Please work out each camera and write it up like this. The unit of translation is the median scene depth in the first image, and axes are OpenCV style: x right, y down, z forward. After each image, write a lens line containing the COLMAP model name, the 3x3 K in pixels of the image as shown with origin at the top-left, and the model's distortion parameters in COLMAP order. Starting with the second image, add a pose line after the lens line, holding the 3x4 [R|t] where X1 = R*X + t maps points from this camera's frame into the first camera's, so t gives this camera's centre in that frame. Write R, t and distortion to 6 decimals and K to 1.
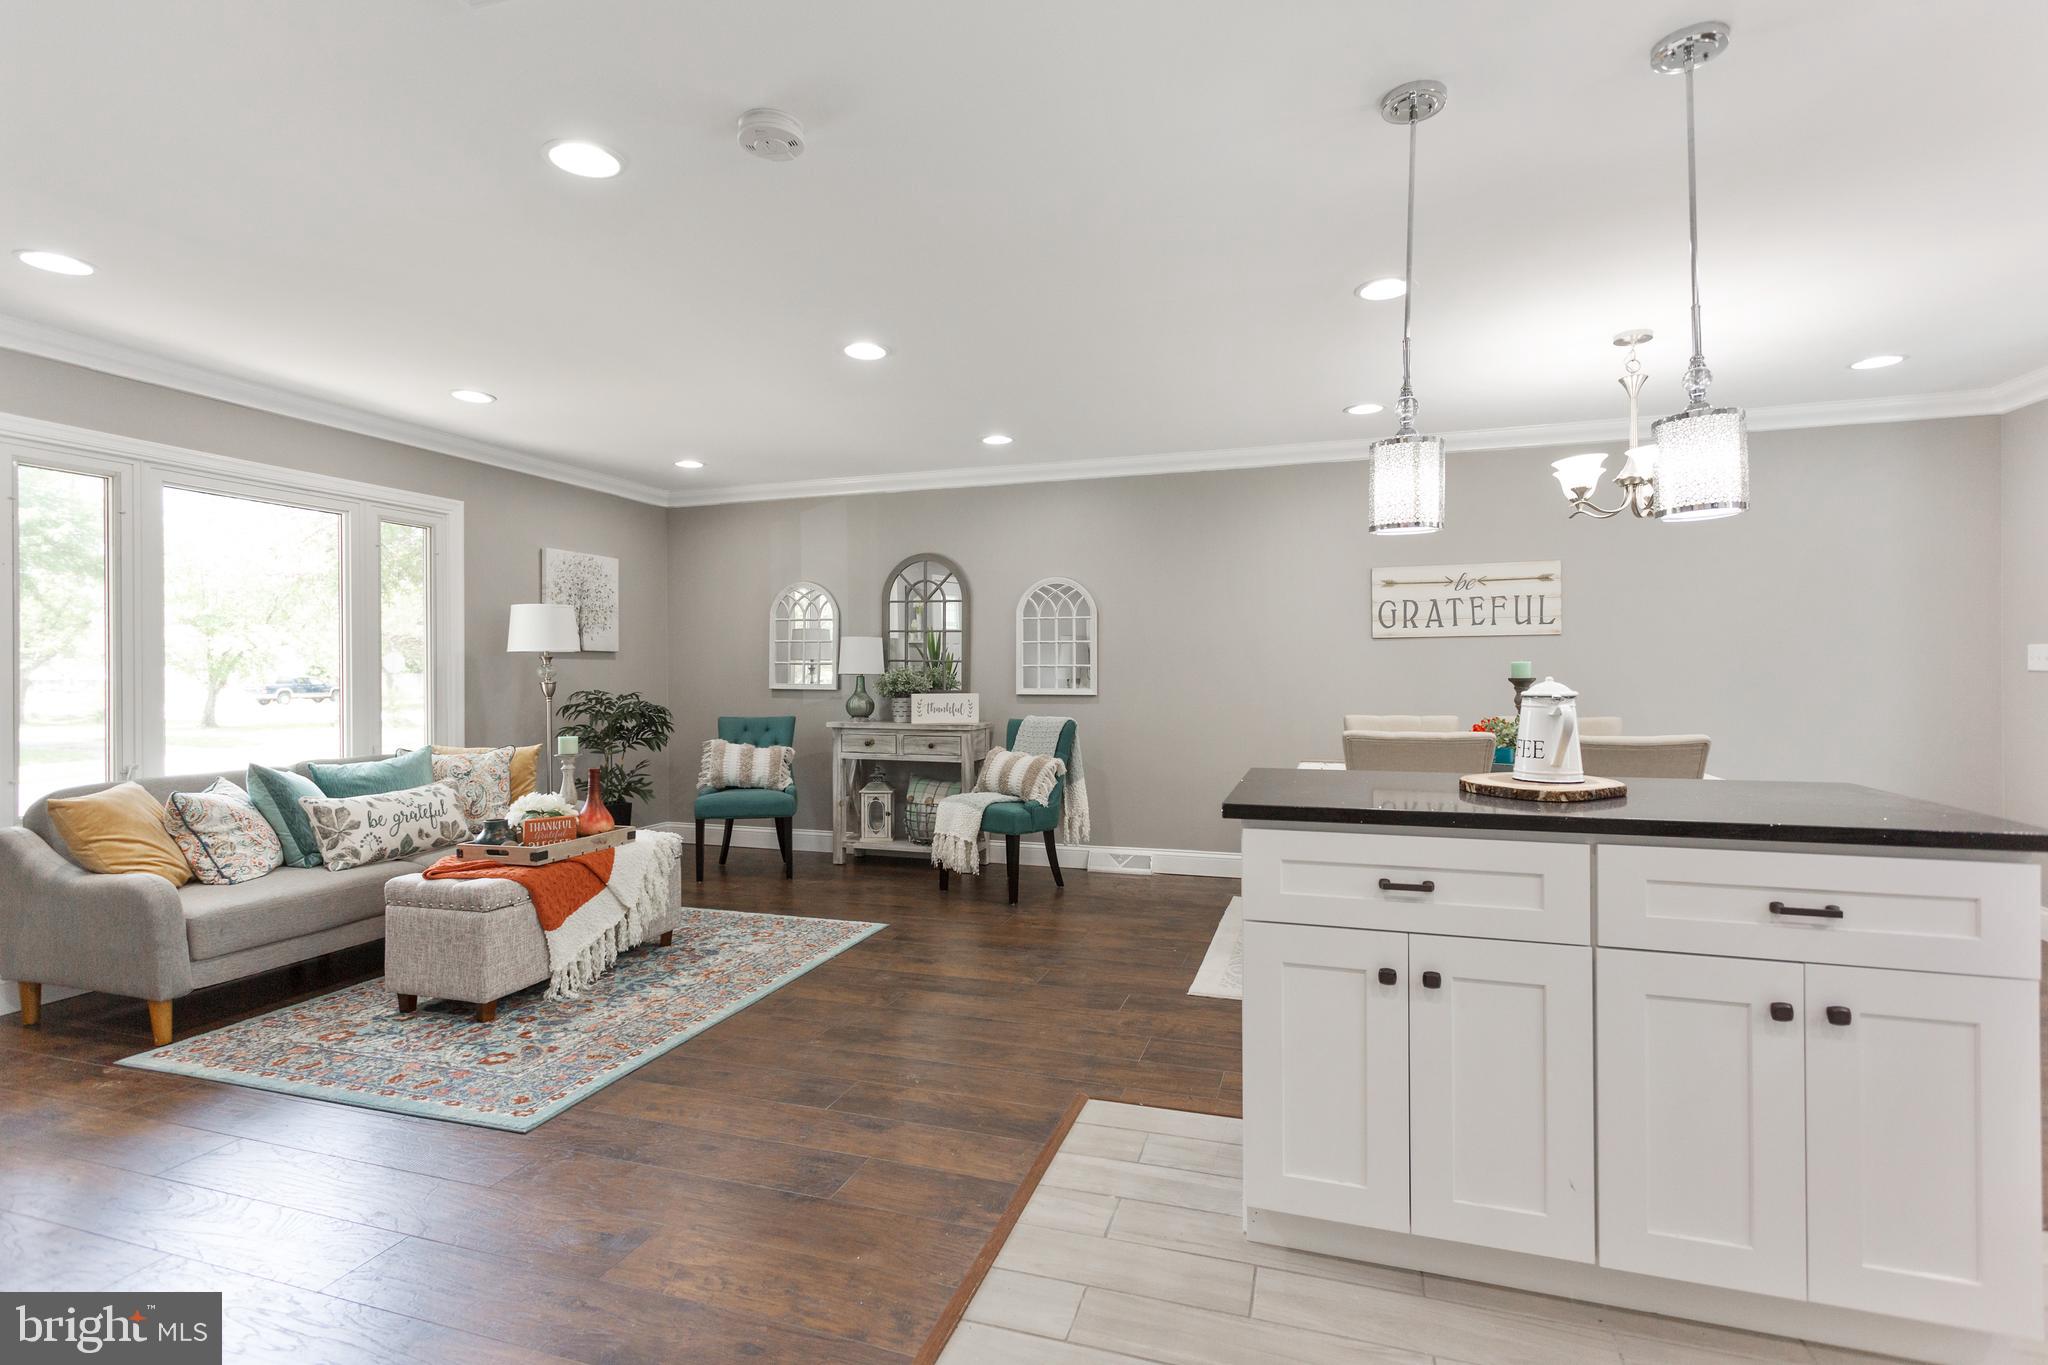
lens RADIAL K [[964.8, 0, 1020.6], [0, 964.8, 672.3], [0, 0, 1]] dist [-0.000007, 0.004775]
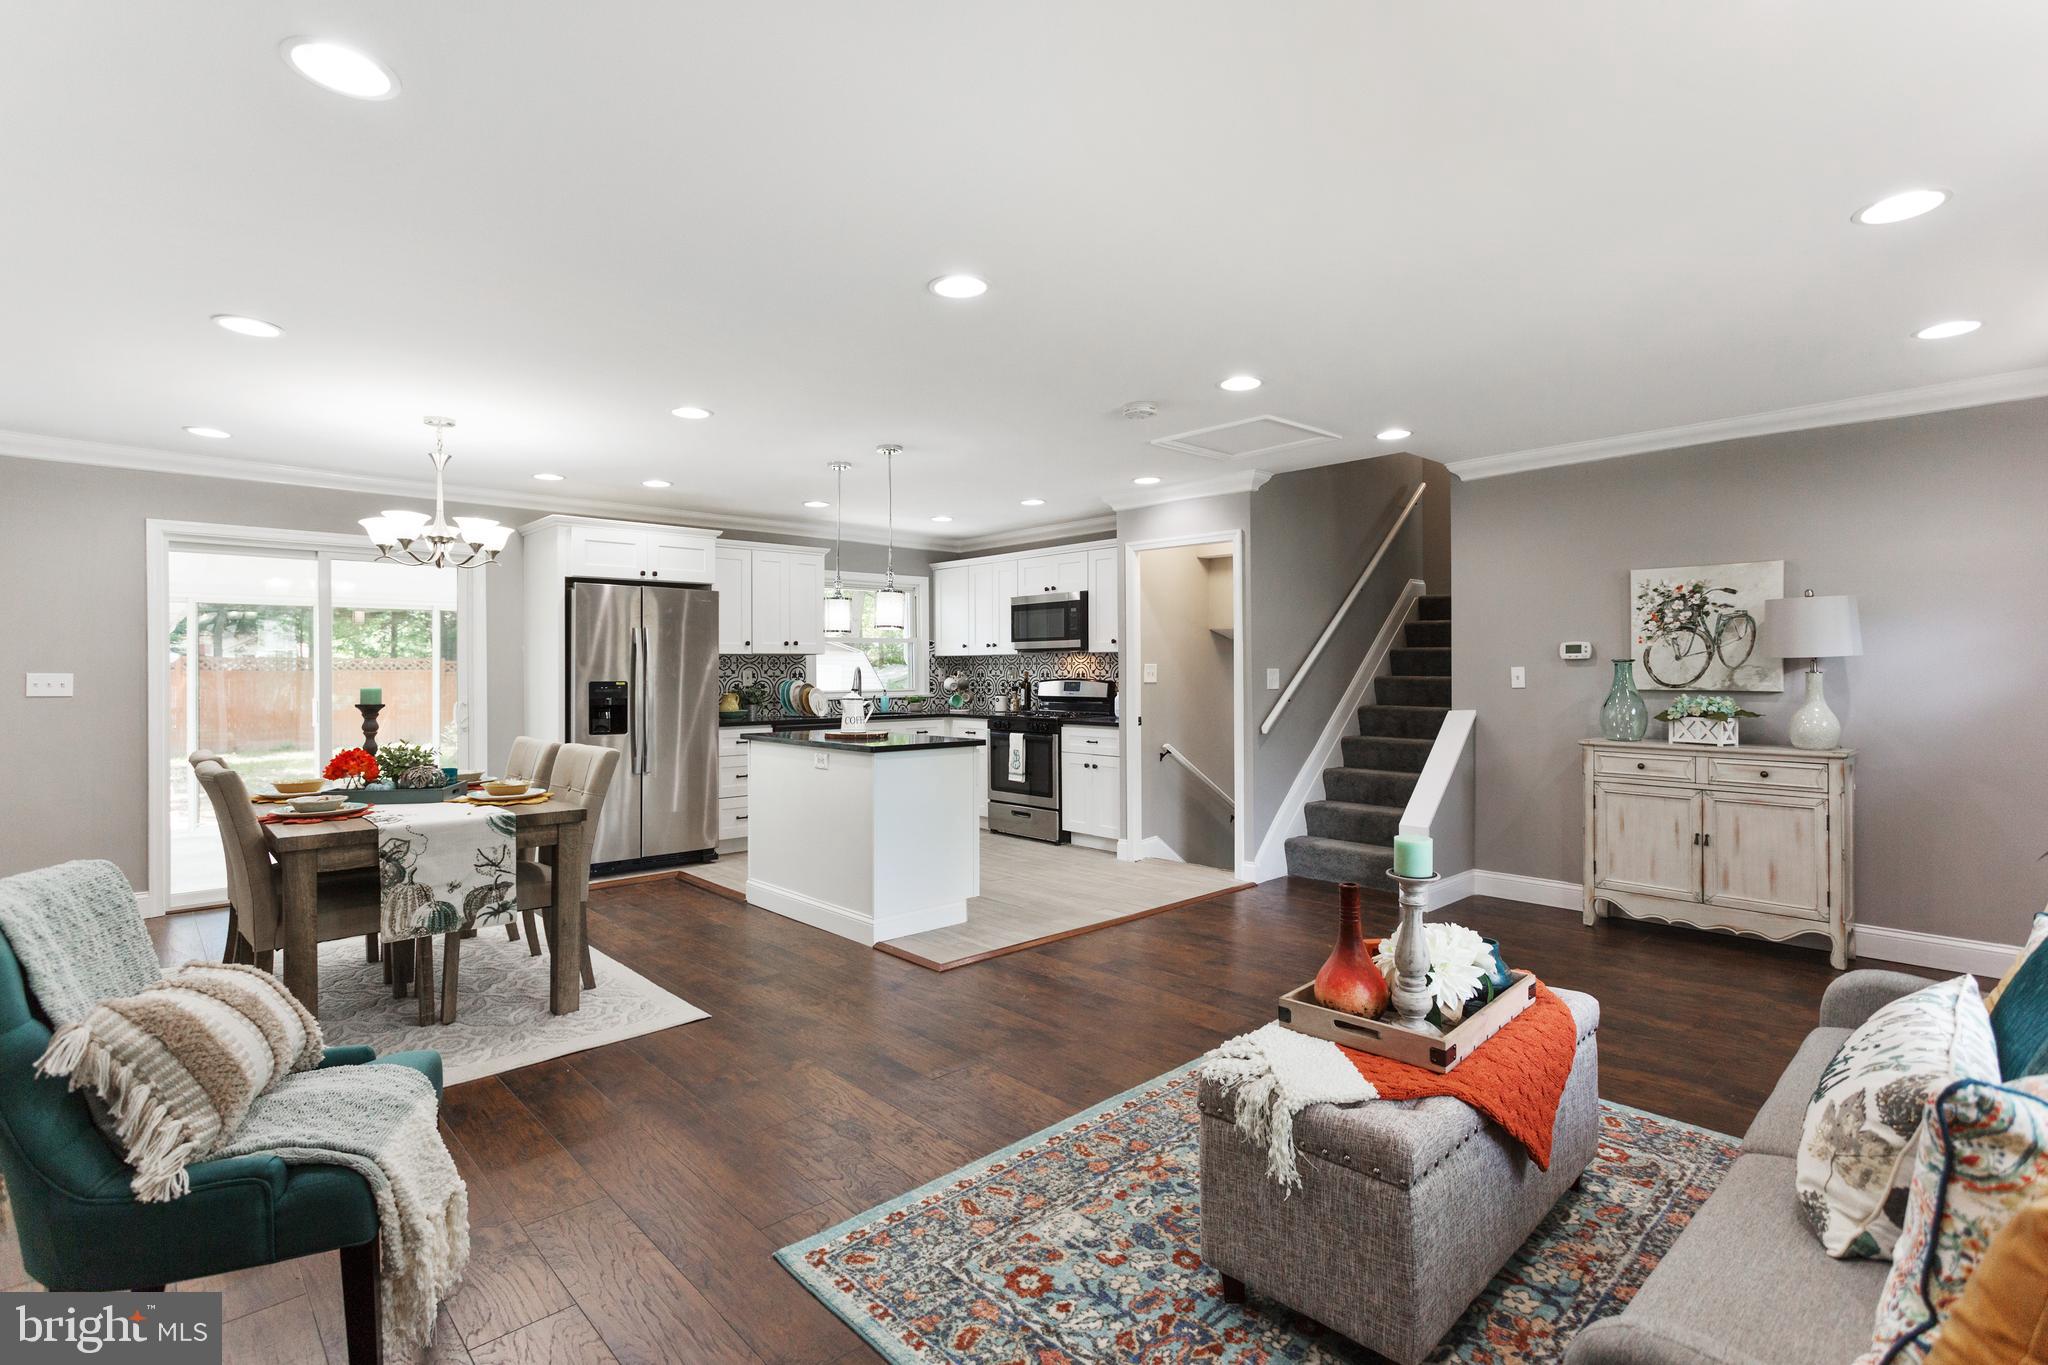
lens RADIAL K [[964.8, 0, 1020.6], [0, 964.8, 672.3], [0, 0, 1]] dist [-0.000007, 0.004775]
pose [[-0.875781, 0.008205, 0.482638, -0.508639], [0.008751, 0.999961, -0.001120, -0.018562], [-0.482628, 0.003242, -0.875819, 1.464851]]
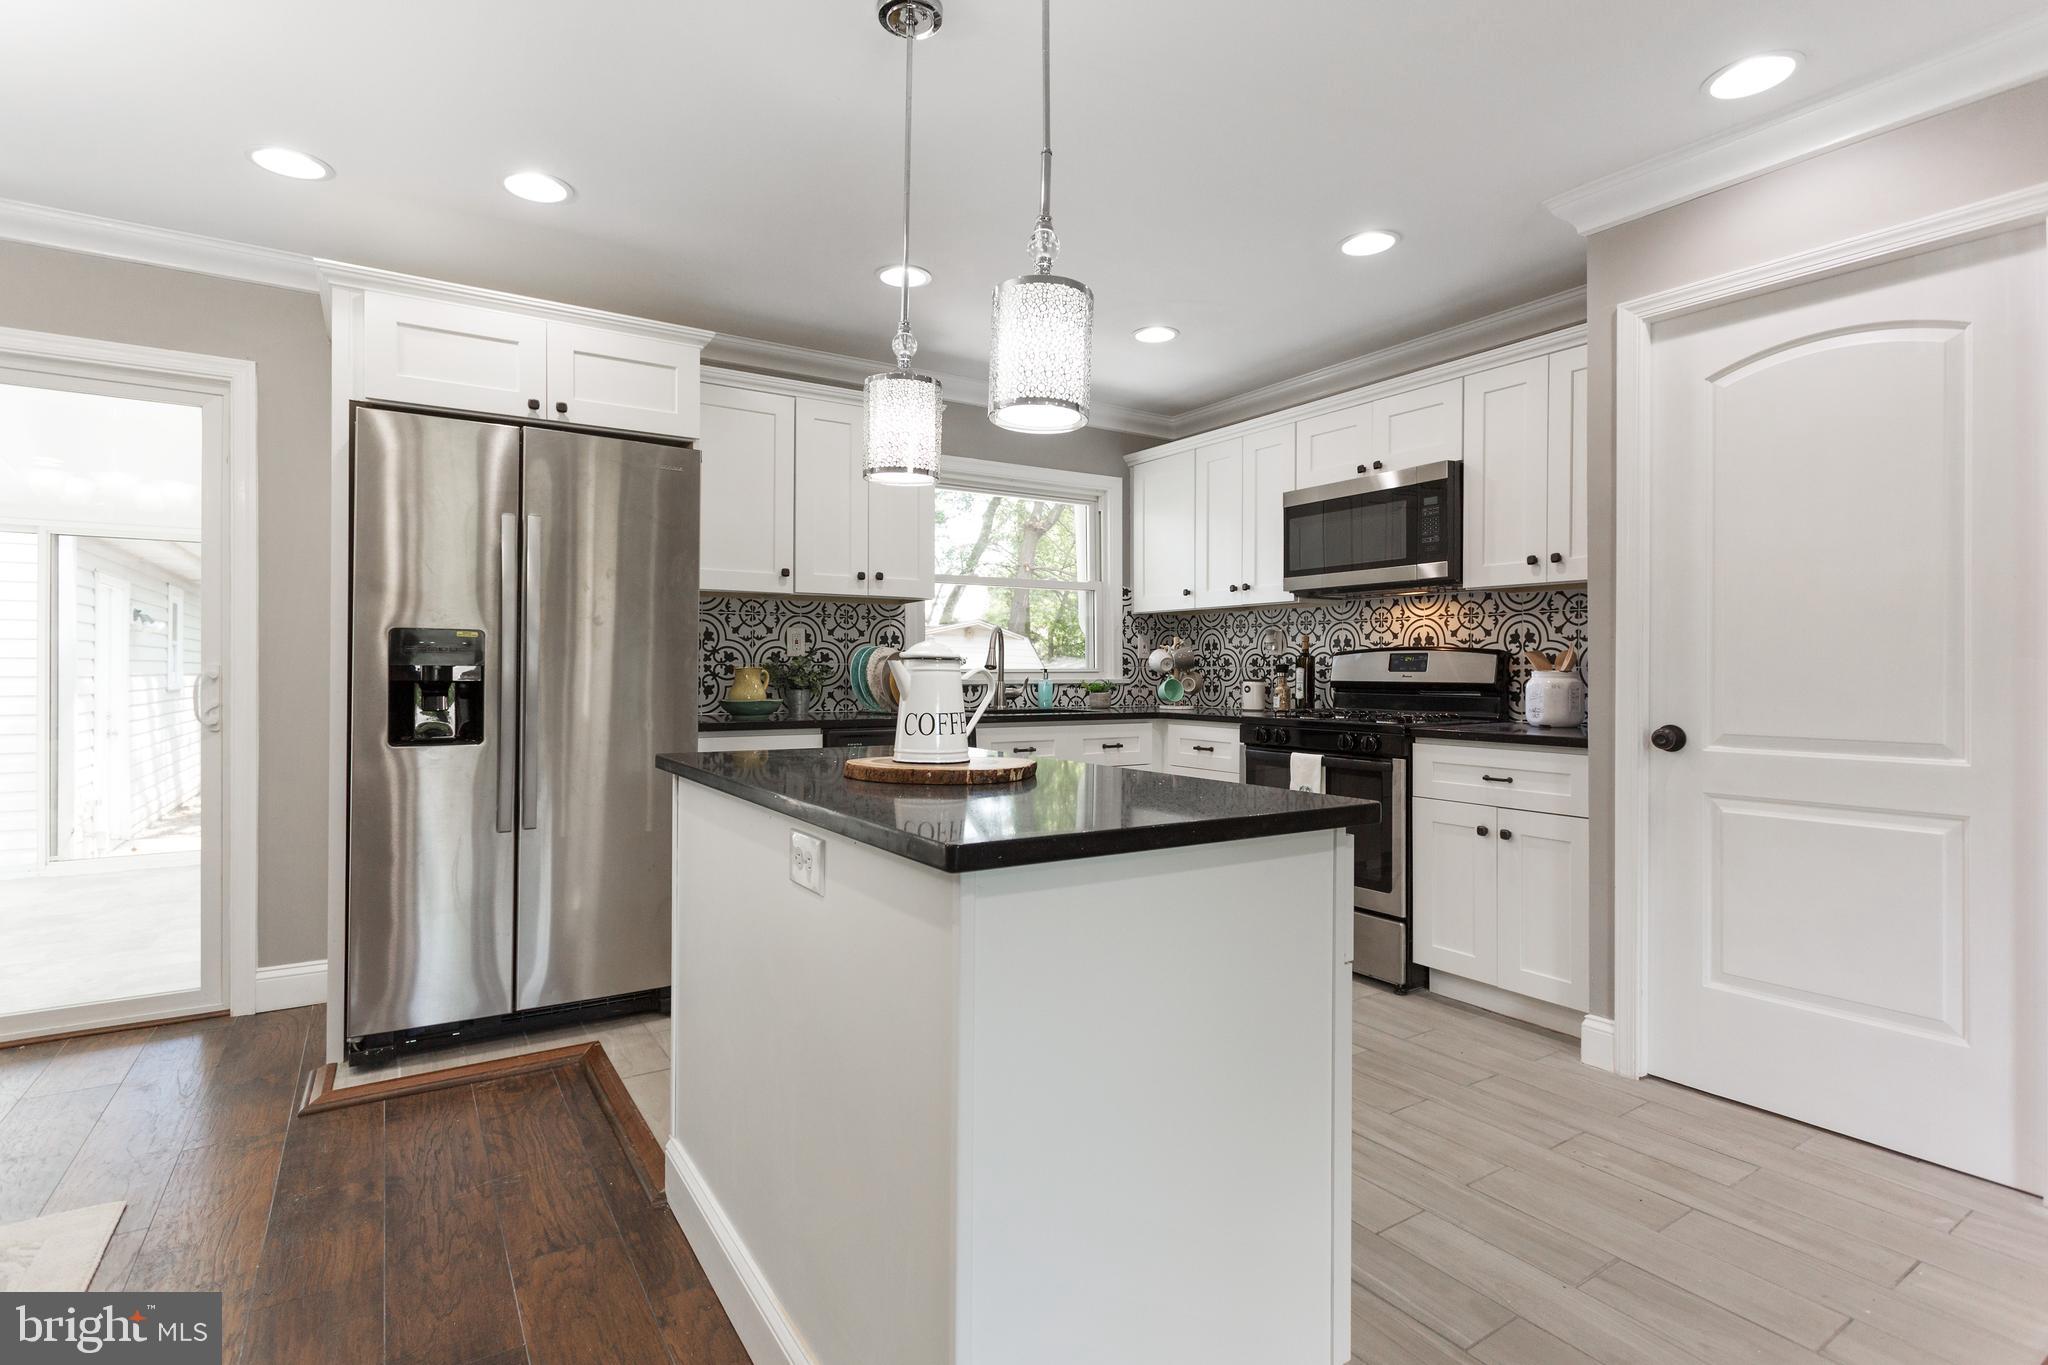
lens RADIAL K [[988.3, 0, 1022.4], [0, 988.3, 672.3], [0, 0, 1]] dist [-0.001698, 0.007136]
pose [[-0.779323, 0.002282, 0.626618, -0.018347], [0.000826, 0.999996, -0.002614, 0.018883], [-0.626621, -0.001519, -0.779322, 0.791633]]
